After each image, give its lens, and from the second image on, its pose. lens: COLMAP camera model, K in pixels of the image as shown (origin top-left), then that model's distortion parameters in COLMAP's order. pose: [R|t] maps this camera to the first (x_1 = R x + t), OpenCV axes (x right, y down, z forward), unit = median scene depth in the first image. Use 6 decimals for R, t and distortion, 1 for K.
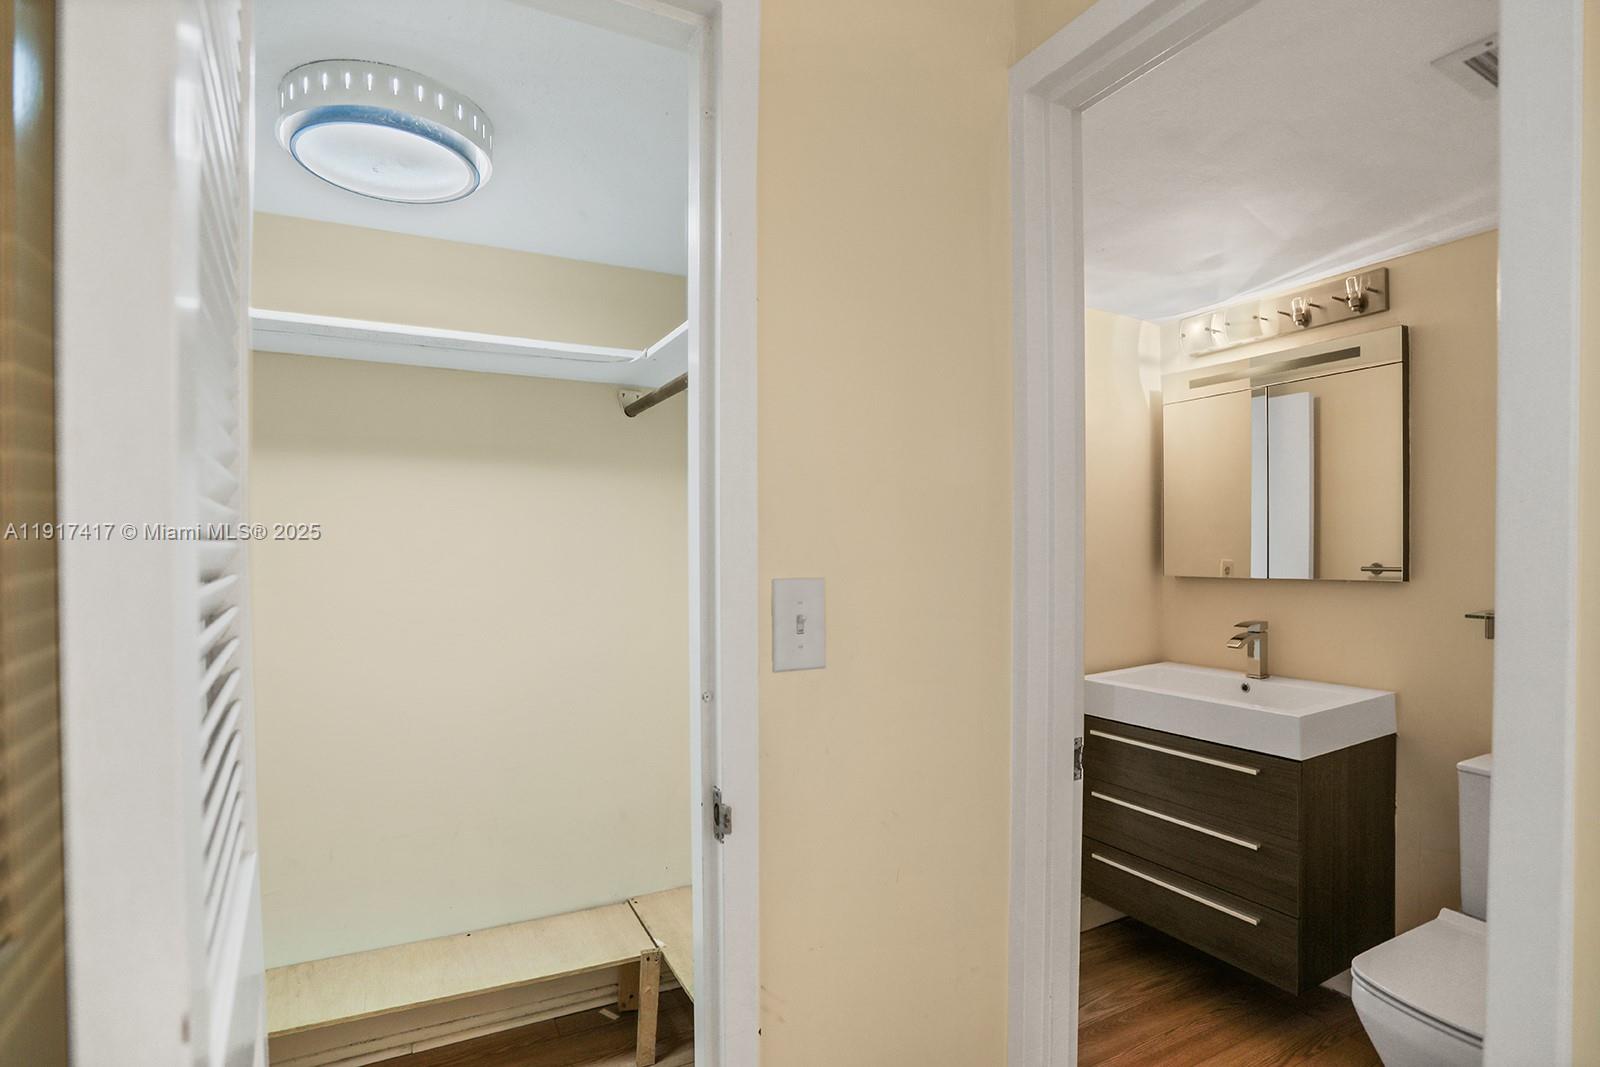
lens RADIAL K [[800.1, 0, 794.7], [0, 800.1, 557.8], [0, 0, 1]] dist [-0.073990, 0.036012]
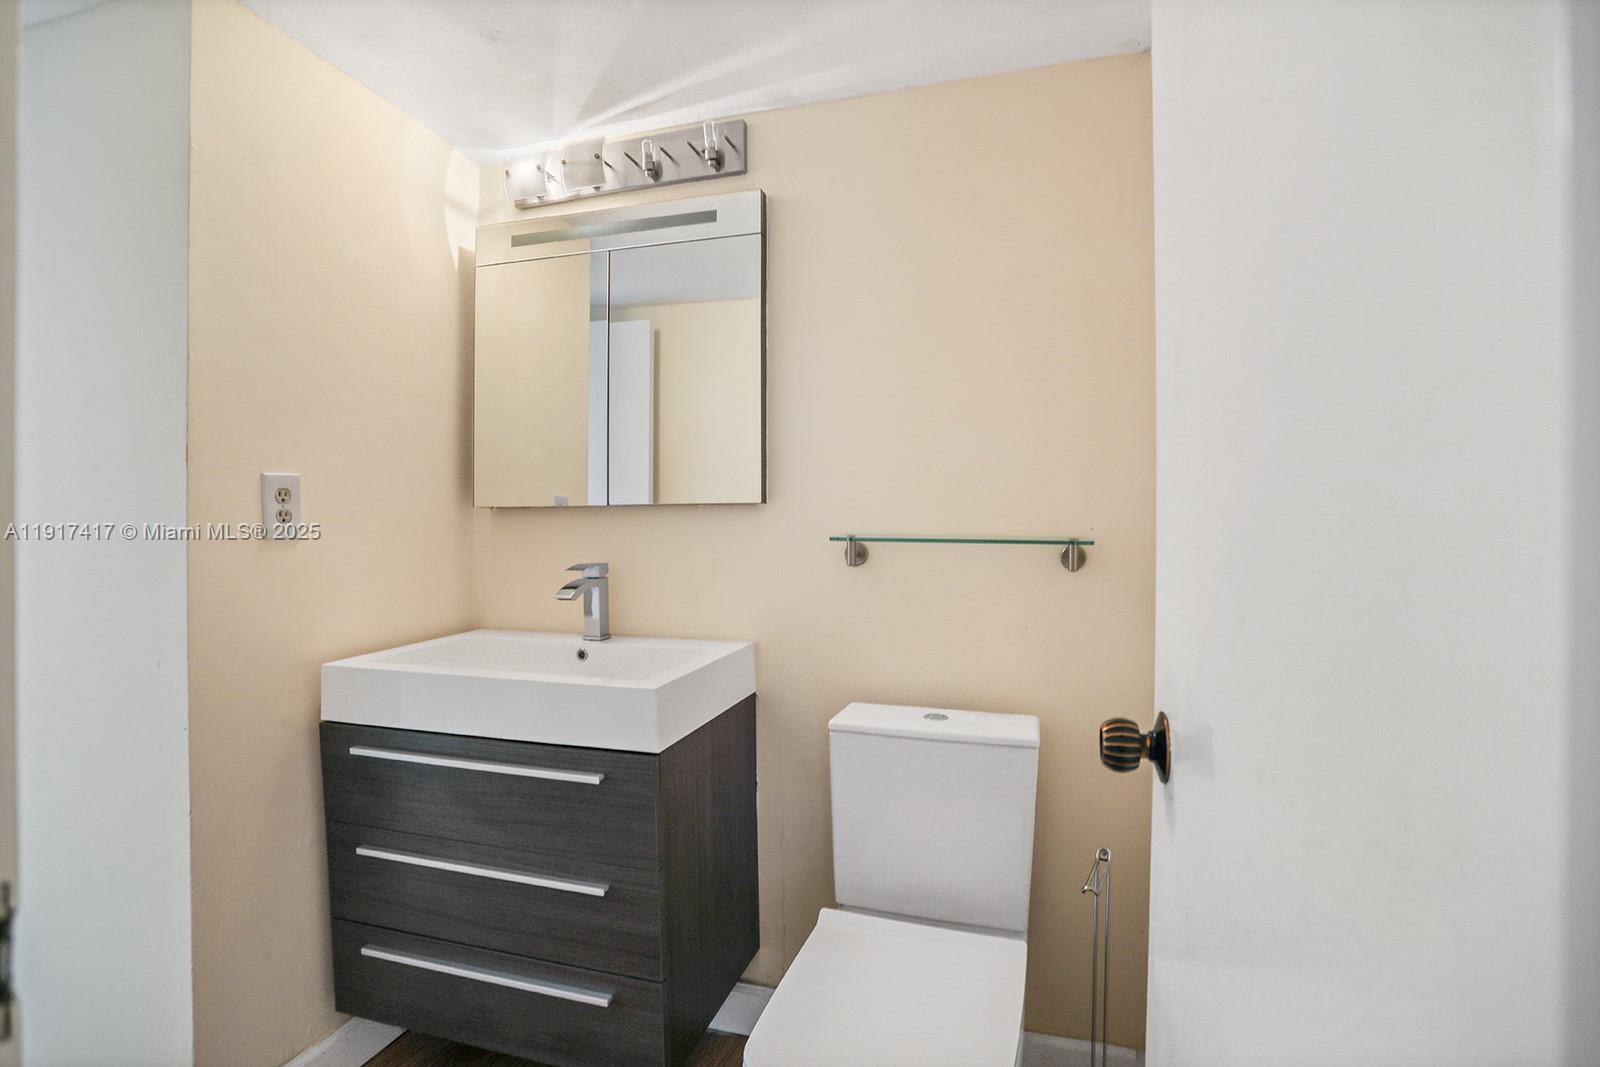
lens RADIAL K [[792.3, 0, 805.4], [0, 792.3, 534.9], [0, 0, 1]] dist [-0.079105, 0.035132]
pose [[0.697955, 0.000345, 0.716141, 0.206106], [0.003318, 0.999988, -0.003716, 0.060743], [-0.716133, 0.004970, 0.697946, 0.354999]]
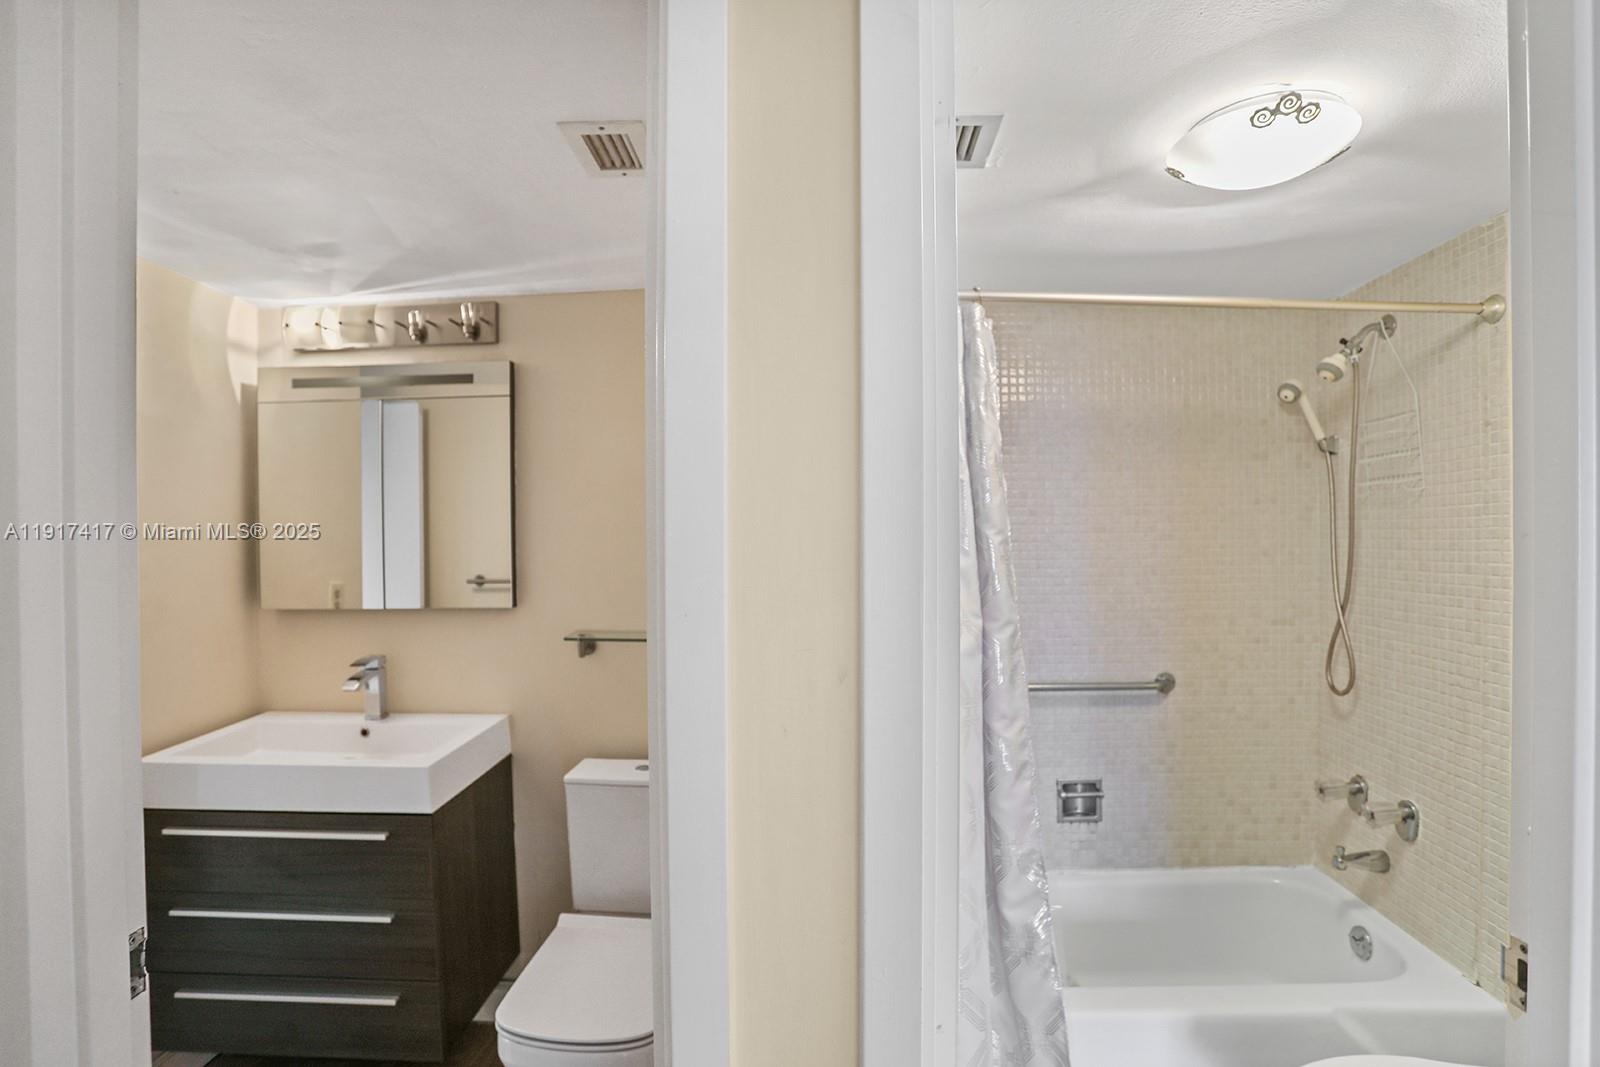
lens RADIAL K [[790.4, 0, 795.1], [0, 790.4, 542.9], [0, 0, 1]] dist [-0.069949, 0.024414]
pose [[0.496289, -0.008456, 0.868116, 0.056053], [0.016061, 0.999871, 0.000557, -0.045405], [-0.868009, 0.013666, 0.496361, 0.133817]]
